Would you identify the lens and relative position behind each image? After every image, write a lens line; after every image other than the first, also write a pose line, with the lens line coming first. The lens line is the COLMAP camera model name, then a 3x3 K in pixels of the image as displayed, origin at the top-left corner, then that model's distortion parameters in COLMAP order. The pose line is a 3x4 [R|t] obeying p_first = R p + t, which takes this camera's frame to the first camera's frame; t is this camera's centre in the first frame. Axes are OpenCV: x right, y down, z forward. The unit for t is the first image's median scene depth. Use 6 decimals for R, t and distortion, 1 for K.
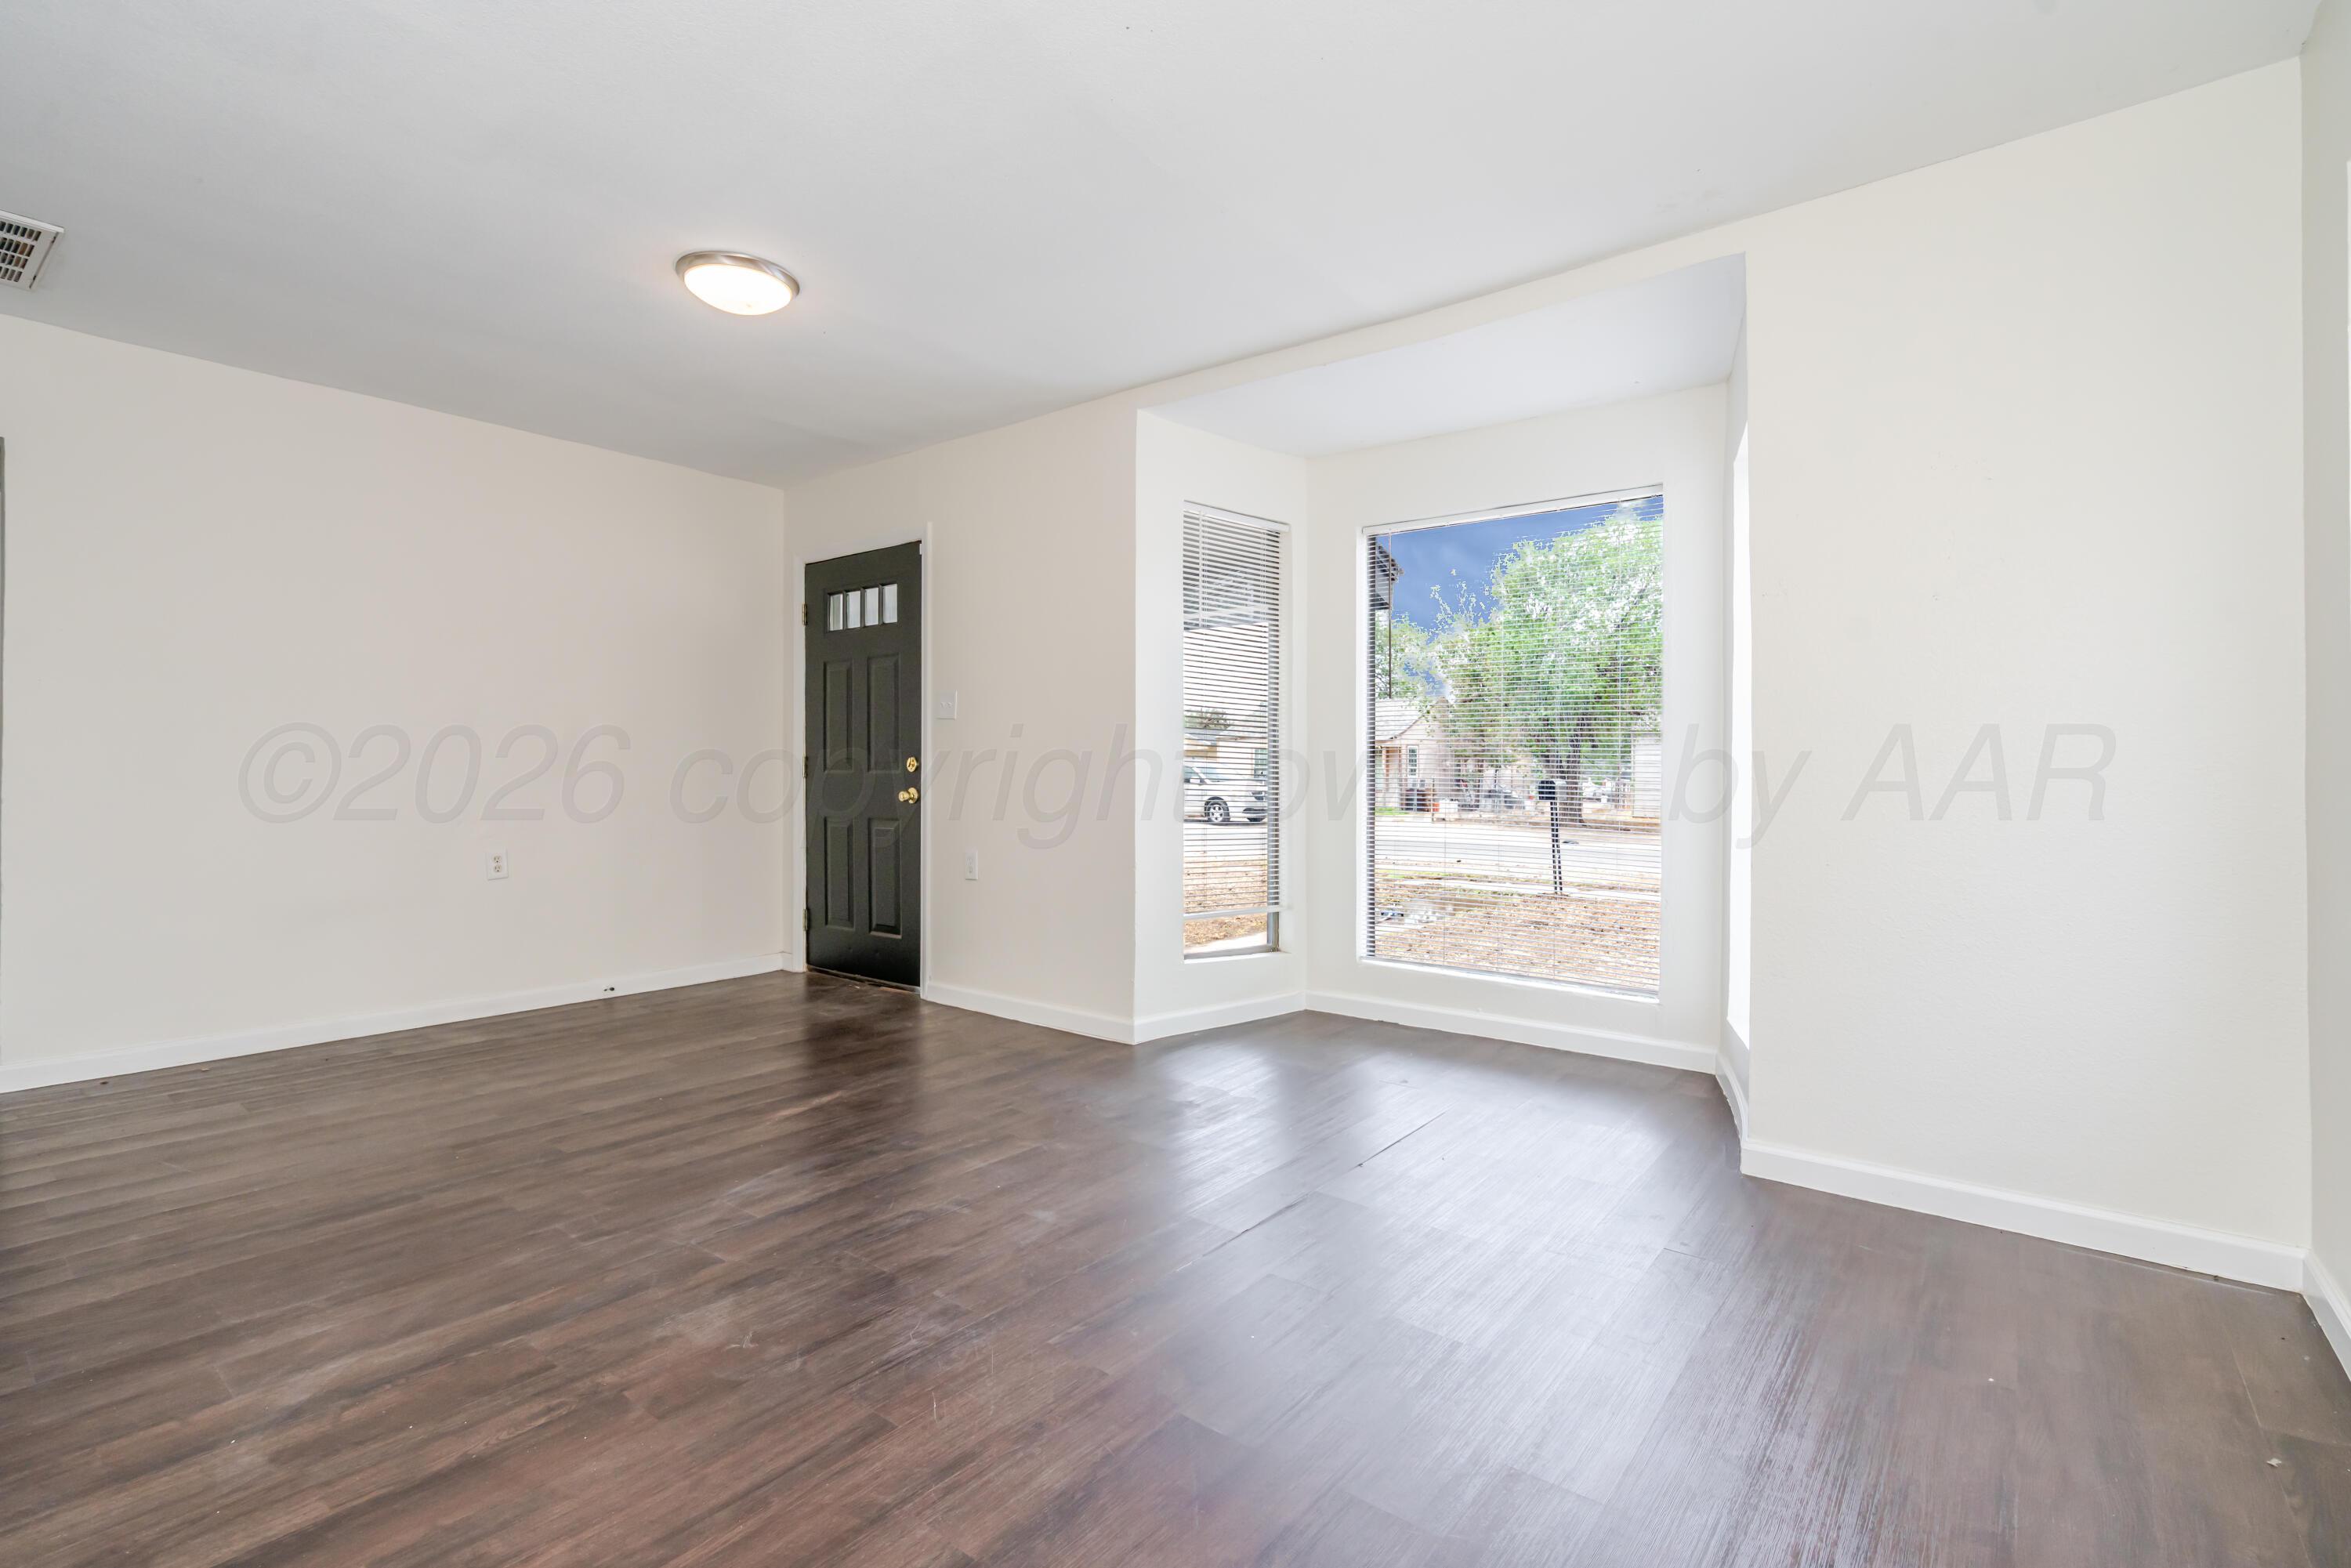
lens RADIAL K [[1070.0, 0, 1169.8], [0, 1070.0, 769.5], [0, 0, 1]] dist [-0.004573, 0.002900]
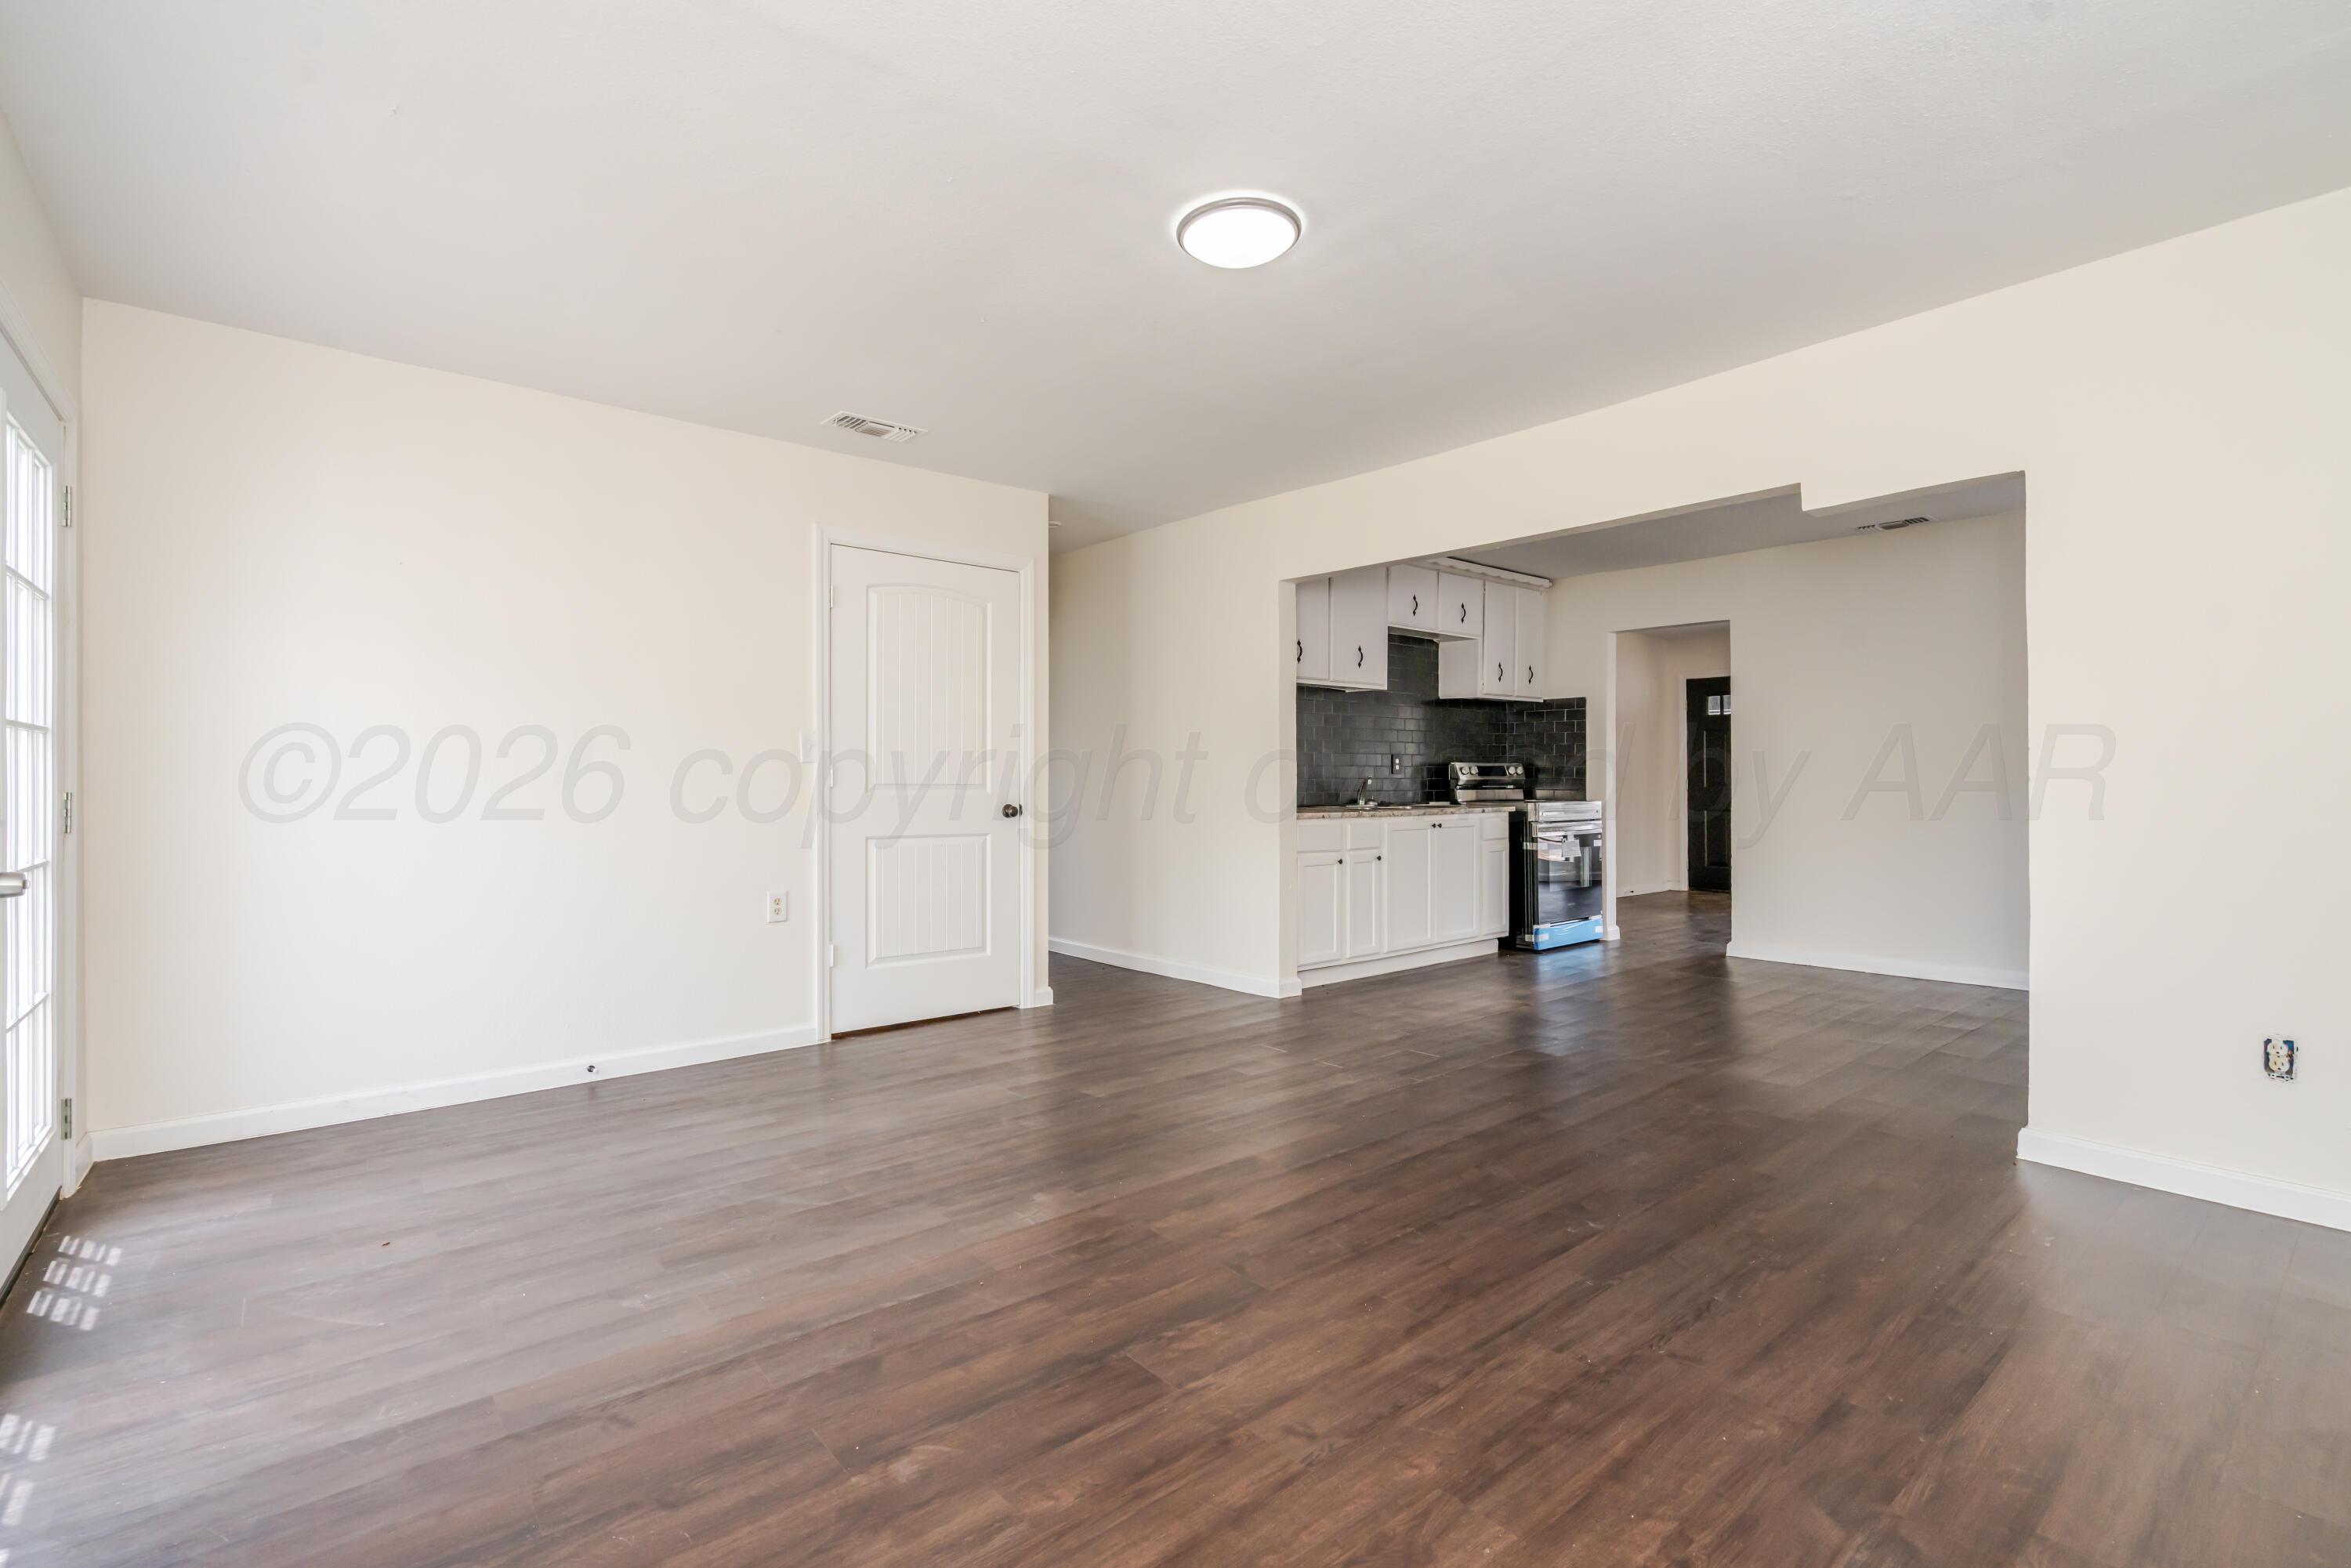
lens RADIAL K [[1070.0, 0, 1179.4], [0, 1070.0, 770.6], [0, 0, 1]] dist [-0.004573, 0.002900]
pose [[0.981348, 0.001263, -0.192236, -1.748444], [-0.002102, 0.999989, -0.004162, -0.032412], [0.192228, 0.004488, 0.981340, -2.153883]]
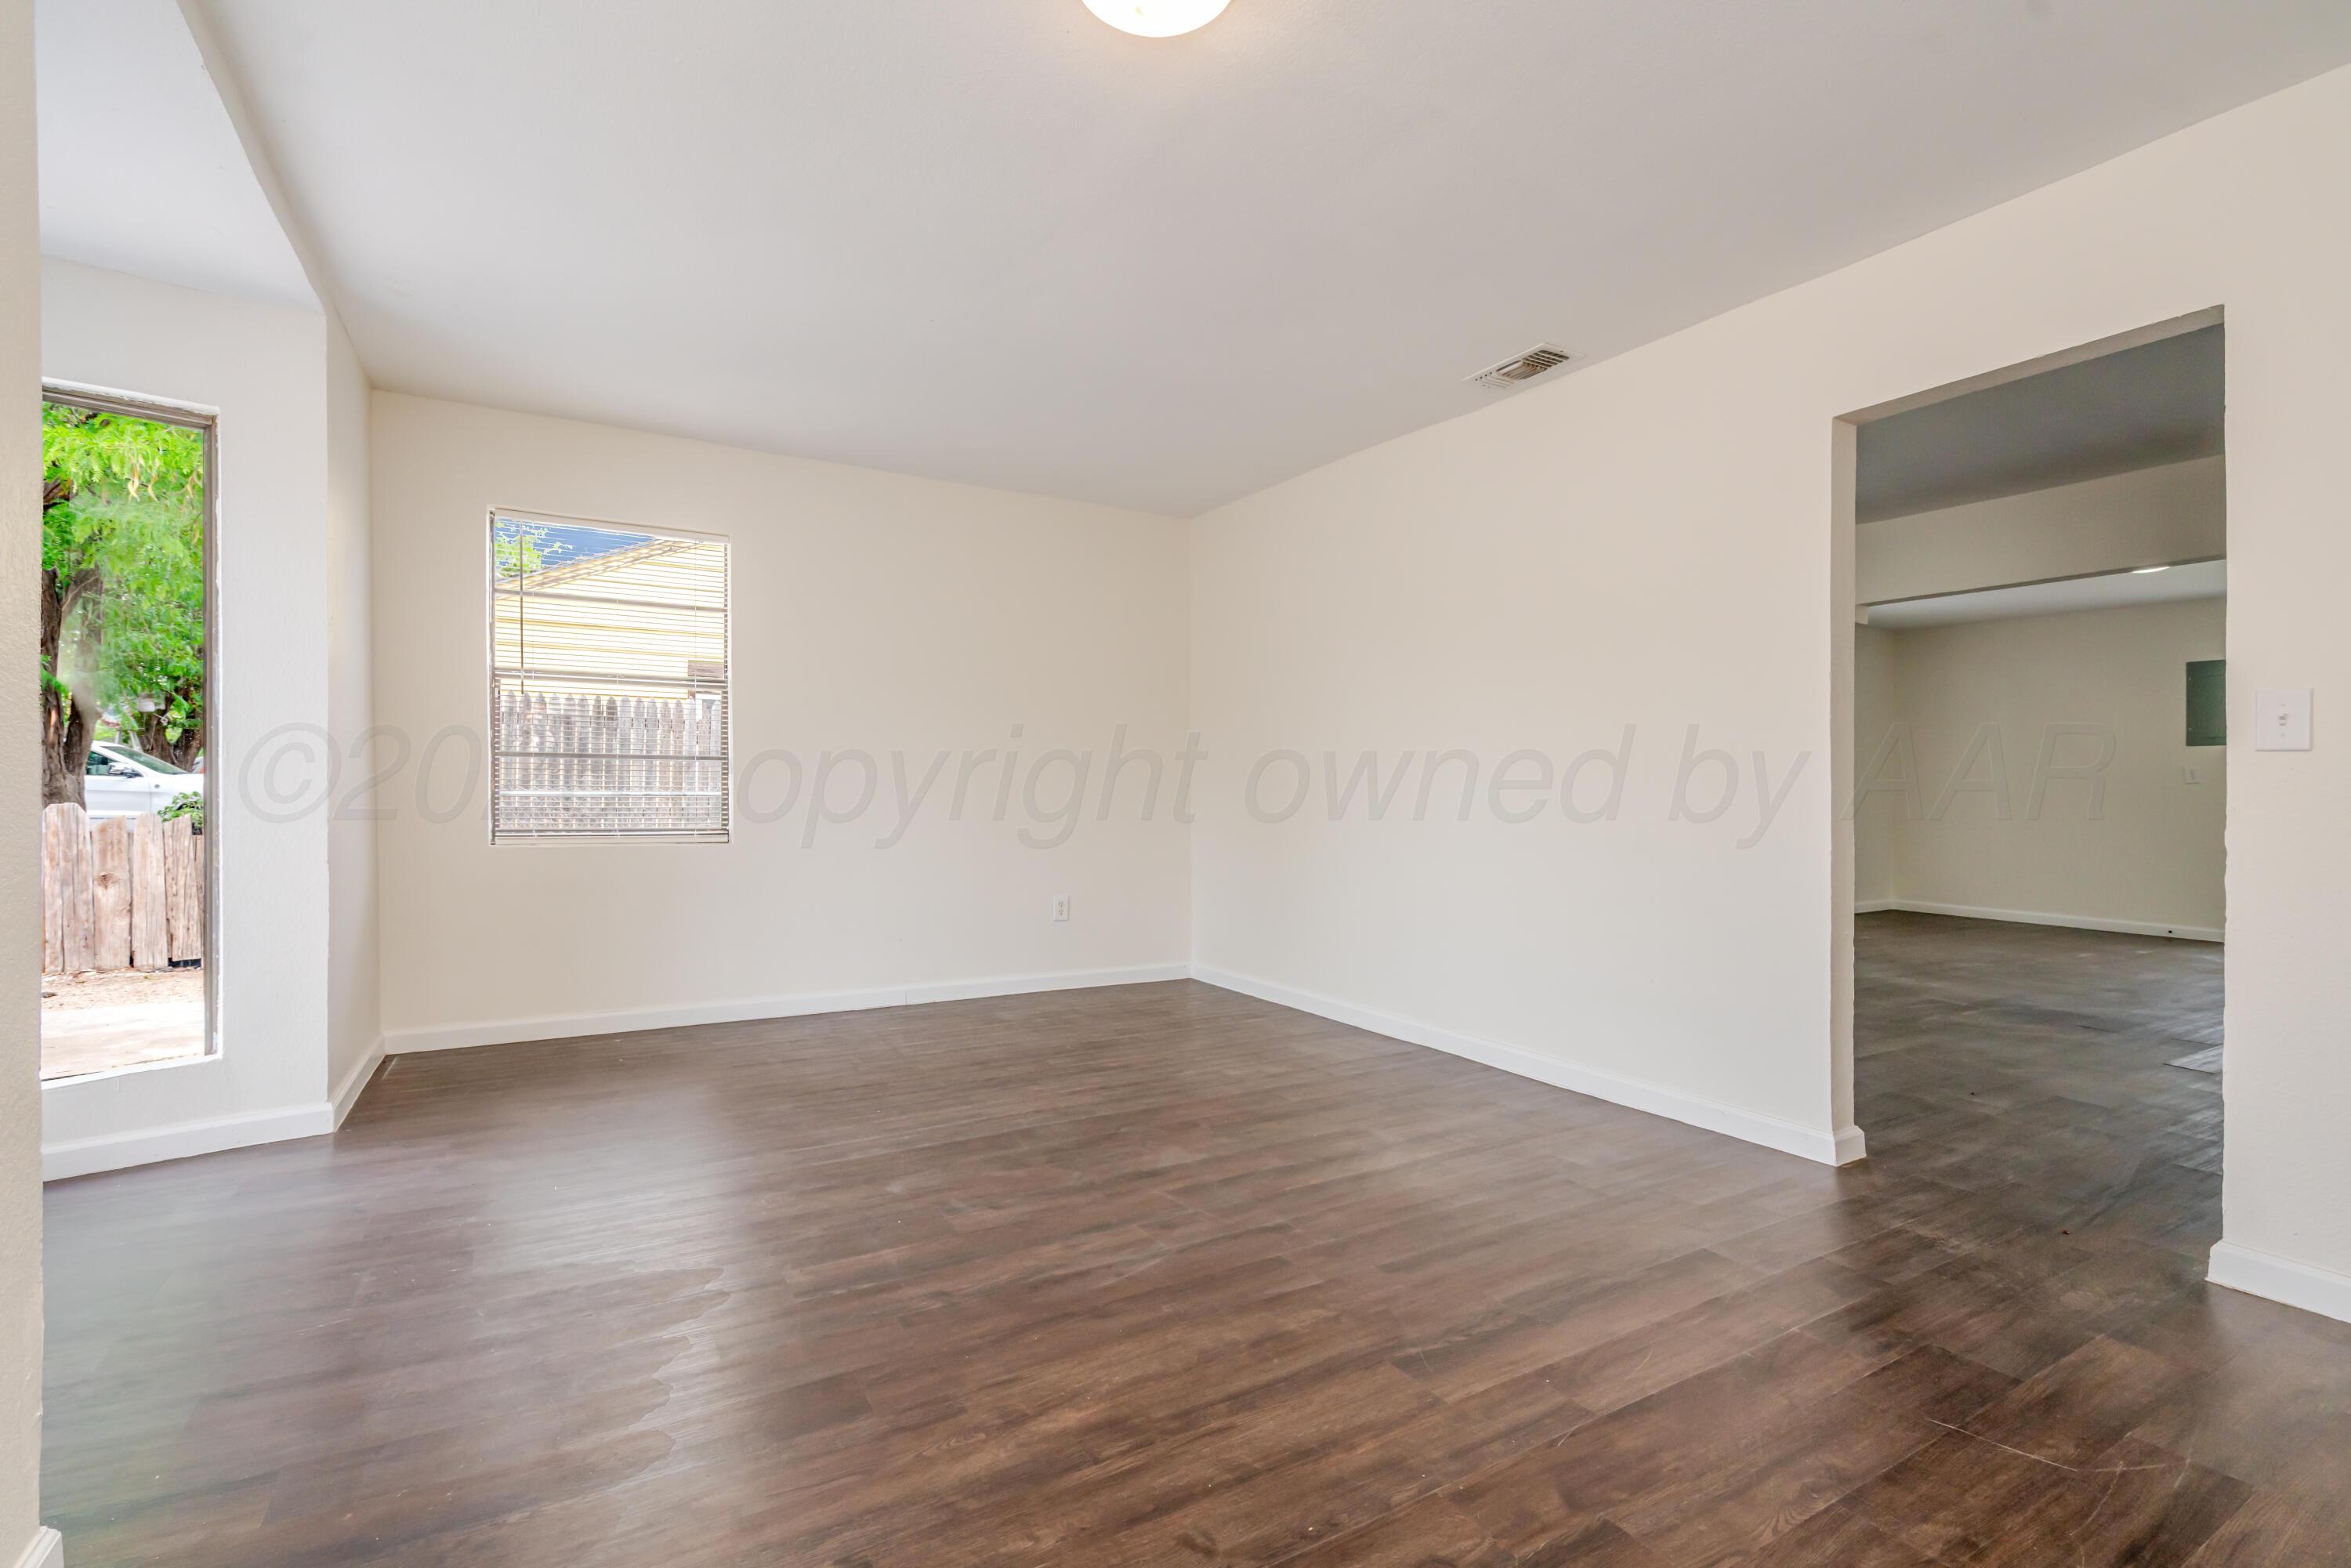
lens RADIAL K [[1070.0, 0, 1177.9], [0, 1070.0, 792.7], [0, 0, 1]] dist [-0.004573, 0.002900]
pose [[-0.933555, -0.013092, 0.358194, -0.709532], [-0.011505, 0.999912, 0.006561, -0.001328], [-0.358248, 0.002004, -0.933624, 1.755696]]
